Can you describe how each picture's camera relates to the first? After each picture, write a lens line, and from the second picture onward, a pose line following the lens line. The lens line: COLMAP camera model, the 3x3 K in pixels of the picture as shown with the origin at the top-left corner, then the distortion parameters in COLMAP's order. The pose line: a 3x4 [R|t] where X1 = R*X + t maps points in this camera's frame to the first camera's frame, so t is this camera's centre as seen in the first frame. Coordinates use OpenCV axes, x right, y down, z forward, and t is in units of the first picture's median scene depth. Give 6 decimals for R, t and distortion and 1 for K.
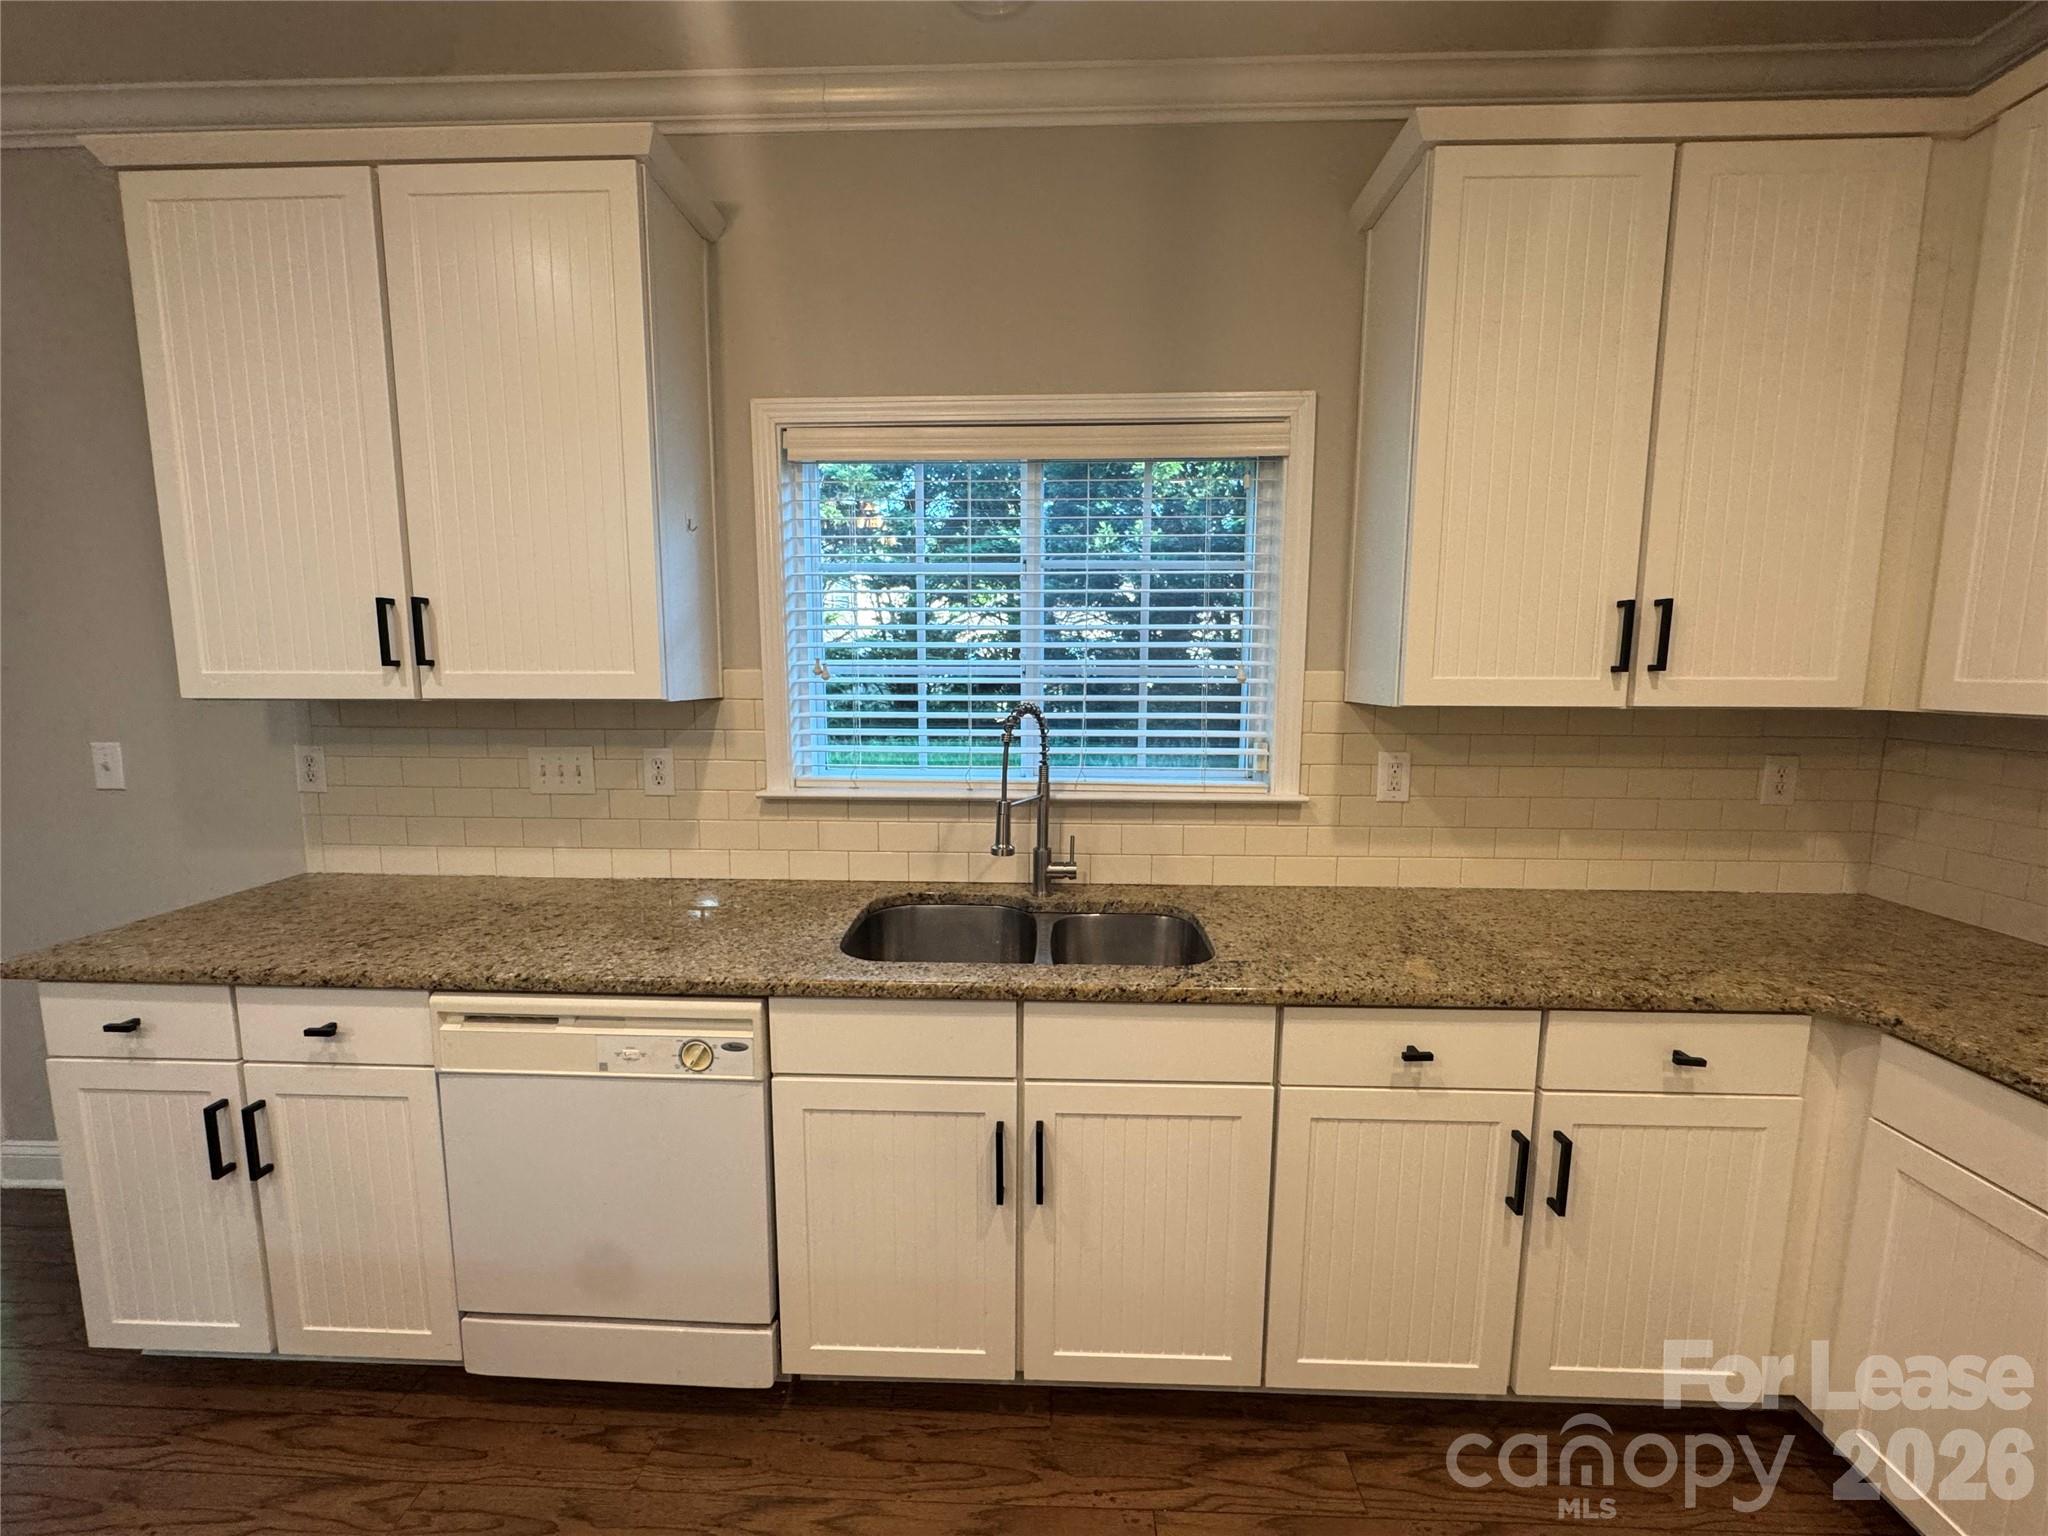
lens RADIAL K [[817.4, 0, 1024.0], [0, 817.4, 768.0], [0, 0, 1]] dist [-0.002937, -0.000286]
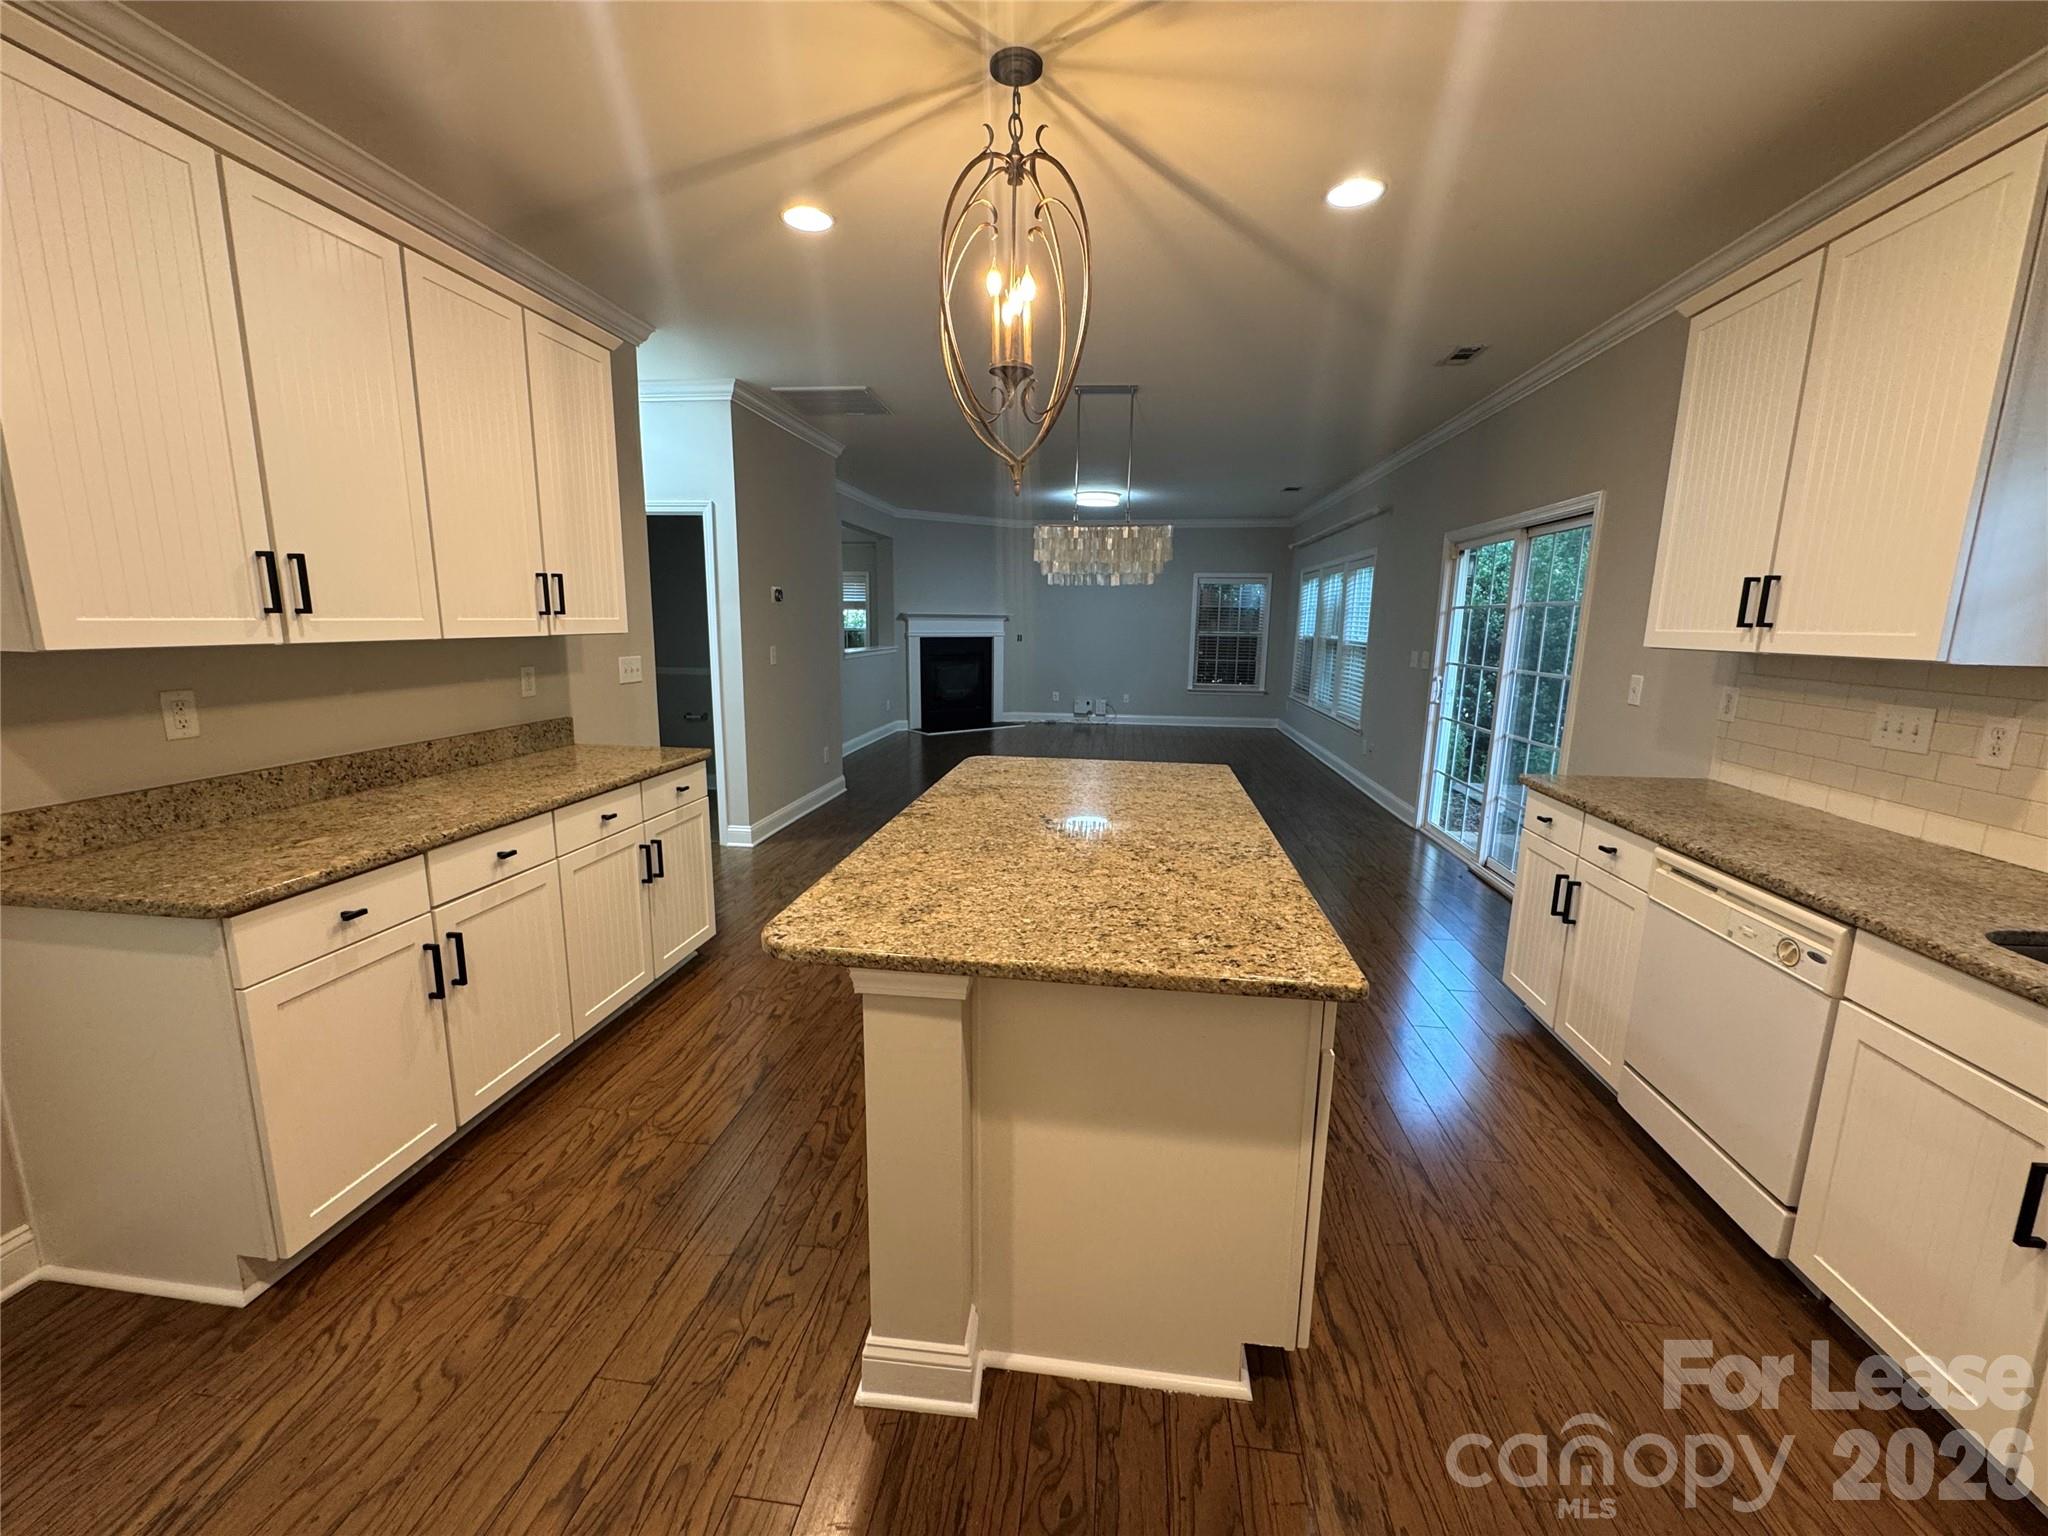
lens RADIAL K [[817.4, 0, 1024.0], [0, 817.4, 768.0], [0, 0, 1]] dist [-0.002937, -0.000286]
pose [[-0.091674, 0.173992, -0.980471, 0.721160], [-0.136225, 0.973169, 0.185433, 0.015595], [0.986427, 0.150564, -0.065512, -0.065354]]
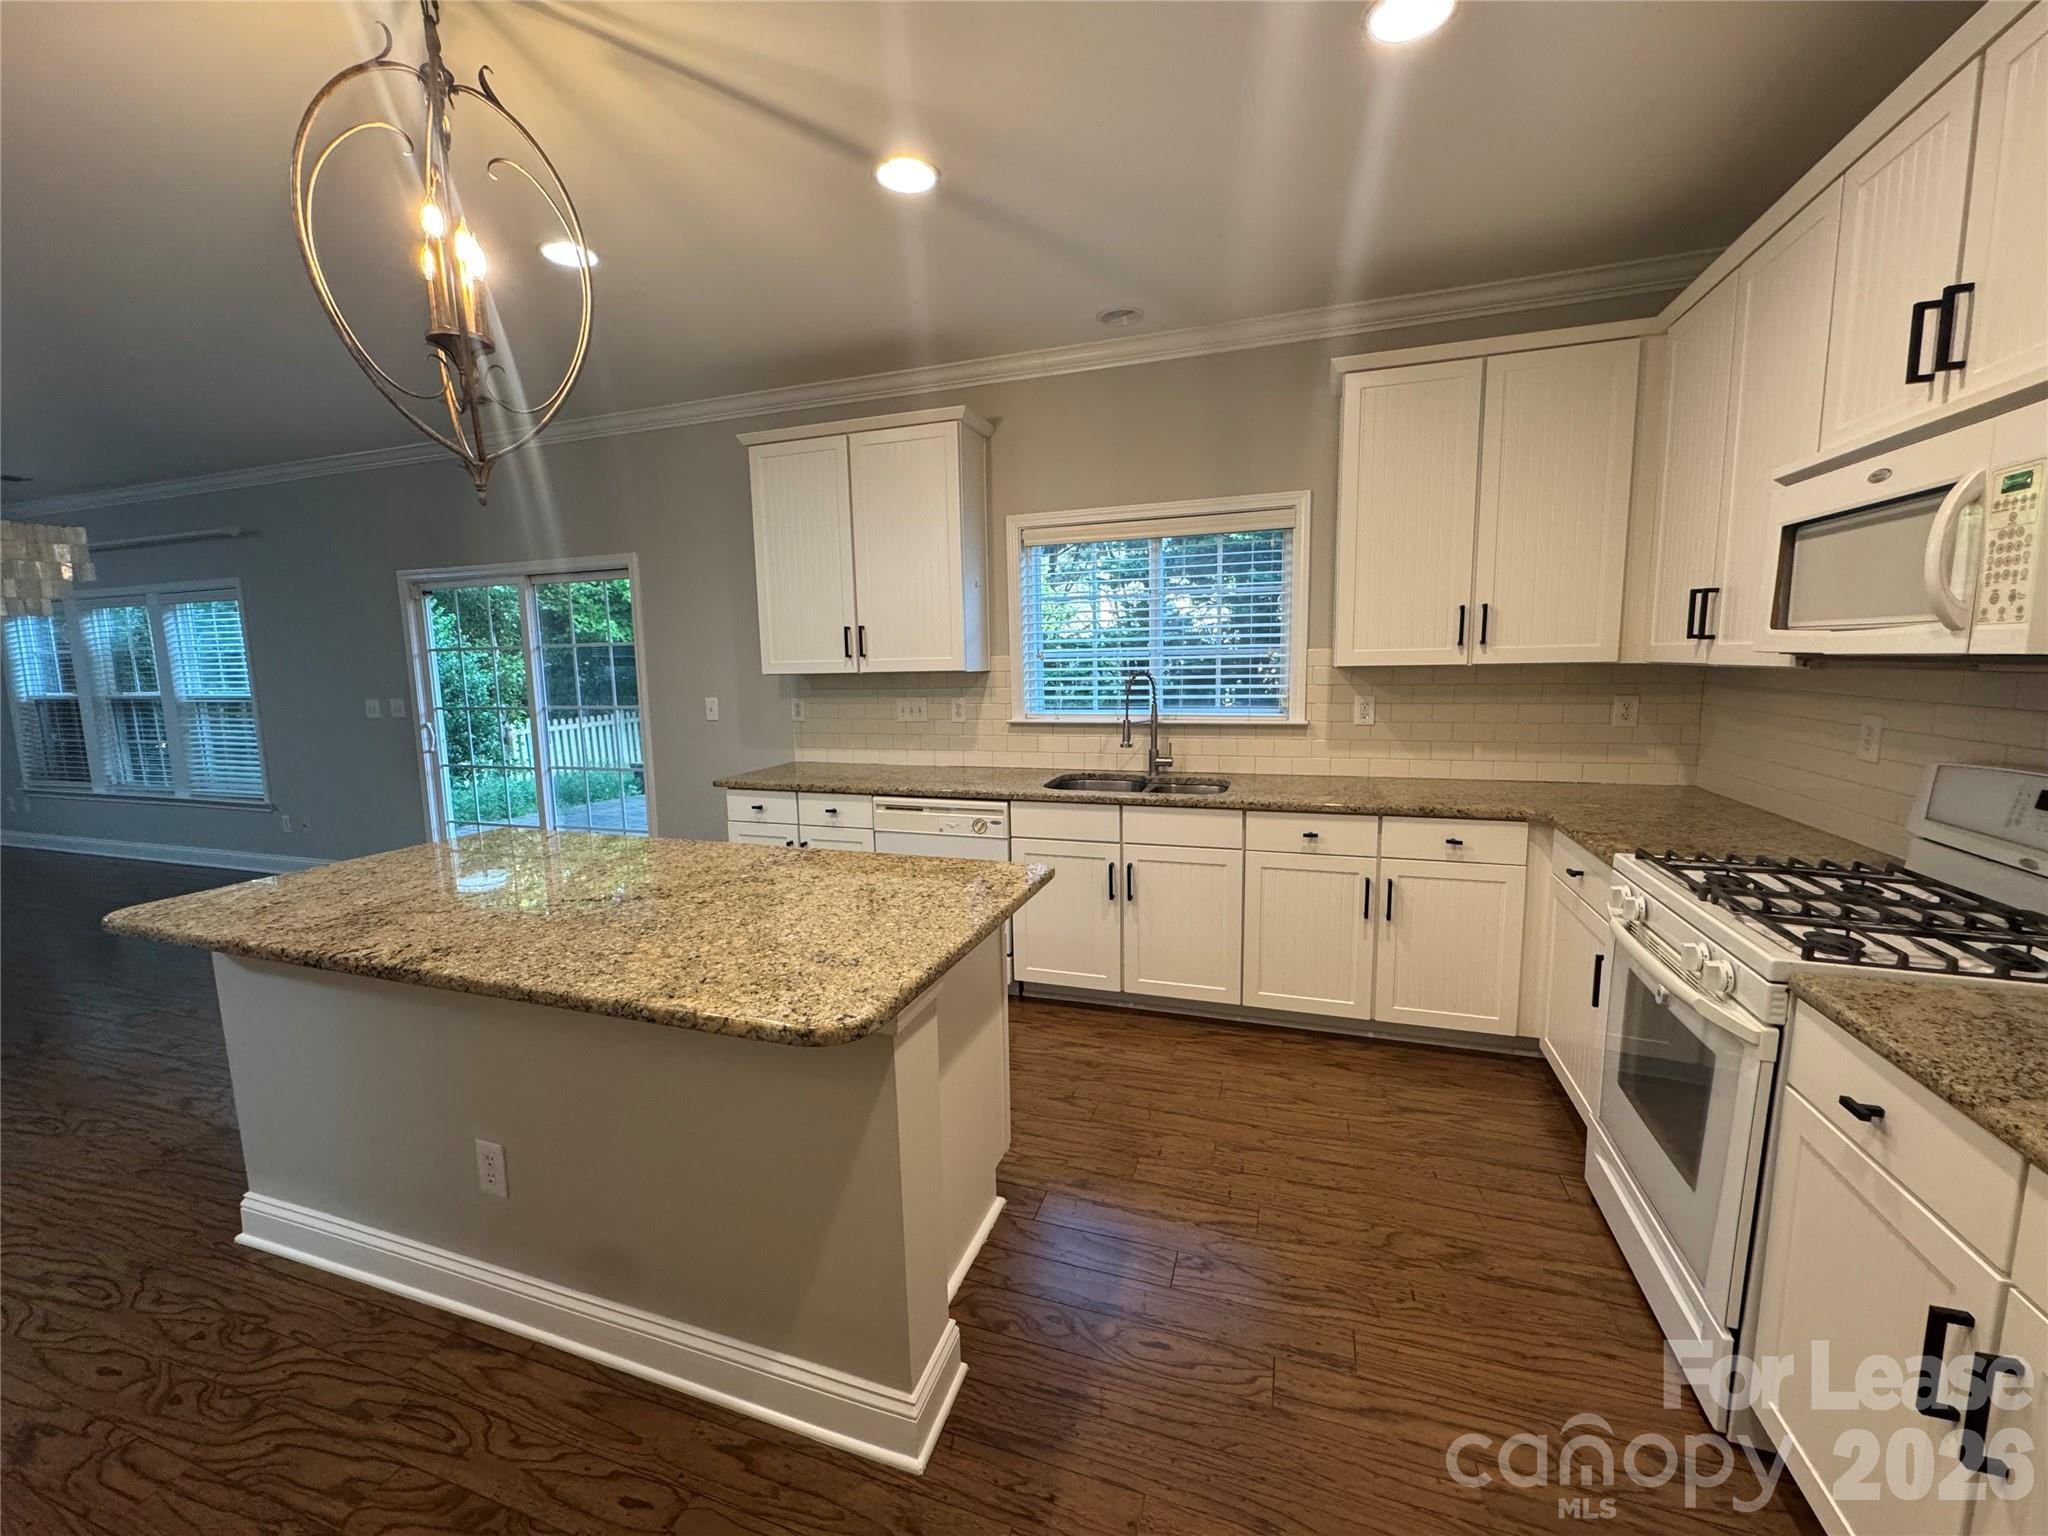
lens RADIAL K [[817.4, 0, 1024.0], [0, 817.4, 768.0], [0, 0, 1]] dist [-0.002937, -0.000286]
pose [[0.956437, 0.016588, -0.291466, 0.322698], [-0.012777, 0.999806, 0.014973, 0.134355], [0.291658, -0.010596, 0.956464, -0.973977]]
